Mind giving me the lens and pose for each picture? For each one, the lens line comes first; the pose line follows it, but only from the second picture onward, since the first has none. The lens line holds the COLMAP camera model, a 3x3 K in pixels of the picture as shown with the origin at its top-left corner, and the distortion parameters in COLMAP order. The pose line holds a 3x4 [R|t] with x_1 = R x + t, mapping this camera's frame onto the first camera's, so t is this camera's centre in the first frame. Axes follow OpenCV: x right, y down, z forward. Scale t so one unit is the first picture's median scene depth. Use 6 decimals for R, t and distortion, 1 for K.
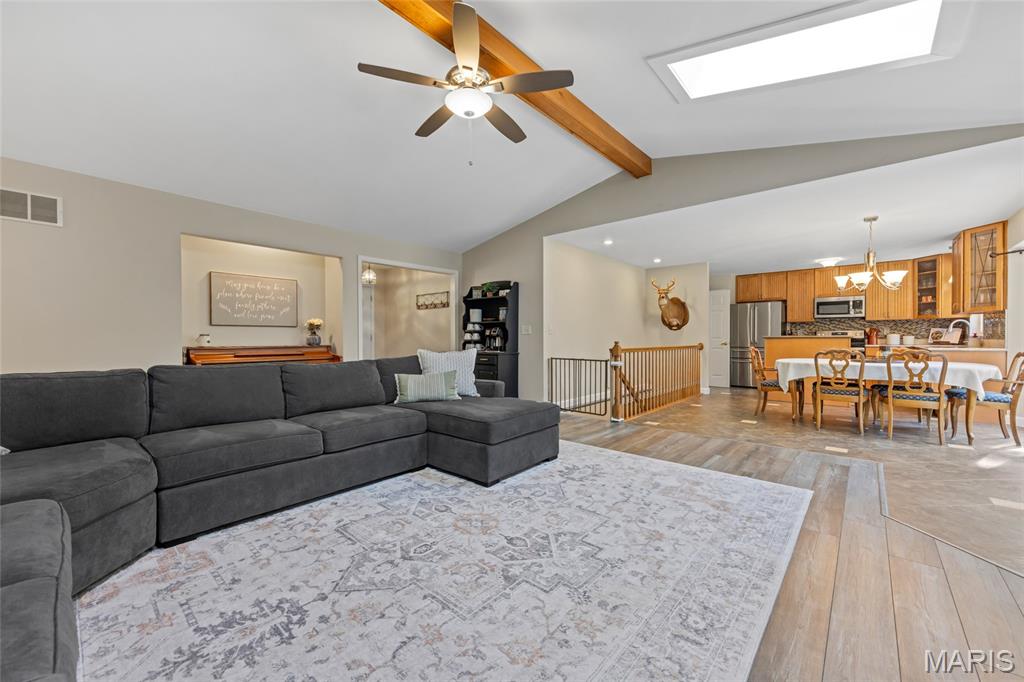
lens RADIAL K [[404.2, 0, 508.7], [0, 404.2, 336.8], [0, 0, 1]] dist [0.008160, -0.000002]
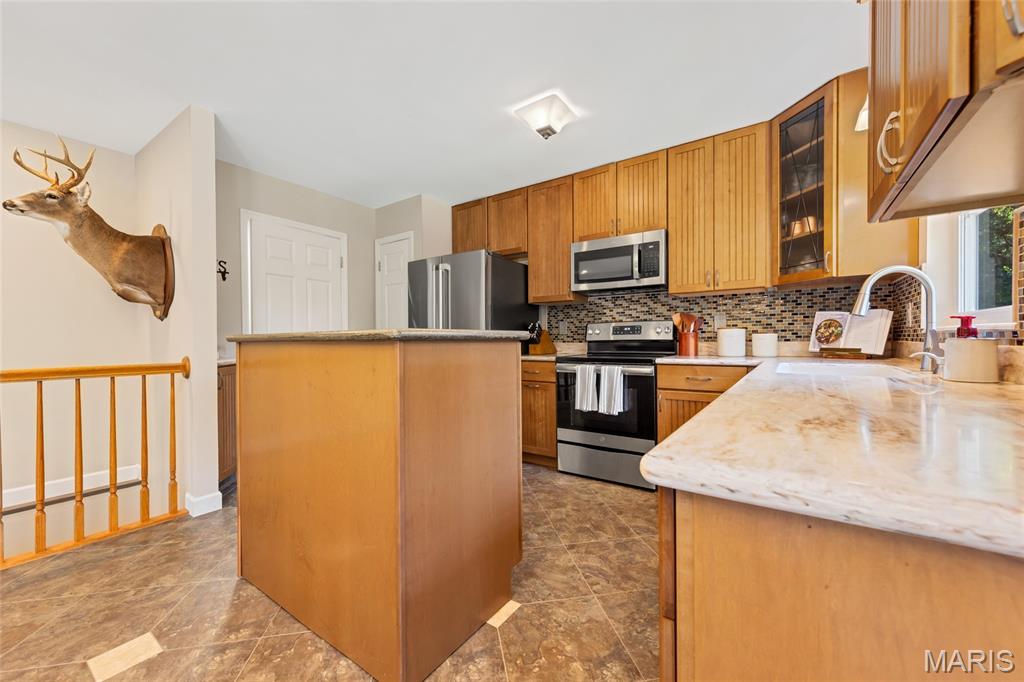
lens RADIAL K [[404.2, 0, 510.4], [0, 404.2, 339.6], [0, 0, 1]] dist [0.008160, -0.000002]
pose [[0.995099, -0.006012, 0.098701, 0.712484], [0.005837, 0.999981, 0.002057, 0.001499], [-0.098711, -0.001471, 0.995115, 0.650881]]
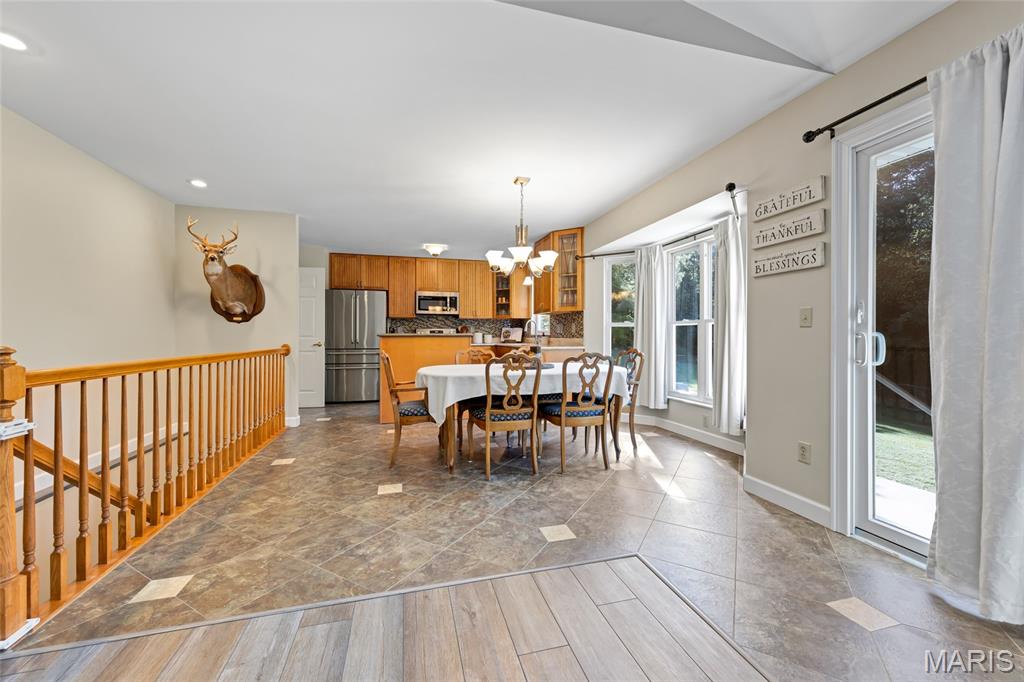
lens RADIAL K [[404.2, 0, 512.0], [0, 404.2, 339.2], [0, 0, 1]] dist [0.008160, -0.000002]
pose [[0.552709, -0.003375, 0.833367, 0.154316], [-0.003405, 0.999974, 0.006308, 0.002627], [-0.833367, -0.006324, 0.552684, 0.379292]]
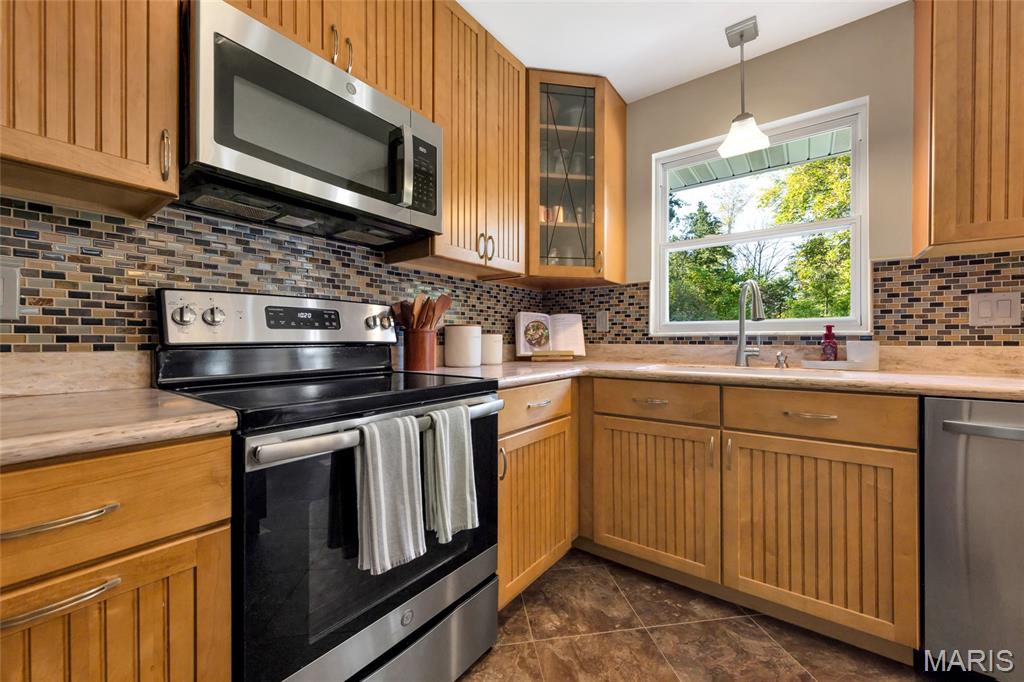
lens RADIAL K [[404.2, 0, 515.3], [0, 404.2, 341.6], [0, 0, 1]] dist [0.008160, -0.000002]
pose [[-0.094263, -0.000578, 0.995547, 0.693376], [-0.000703, 1.000000, 0.000514, 0.003145], [-0.995547, -0.000652, -0.094263, 1.010933]]
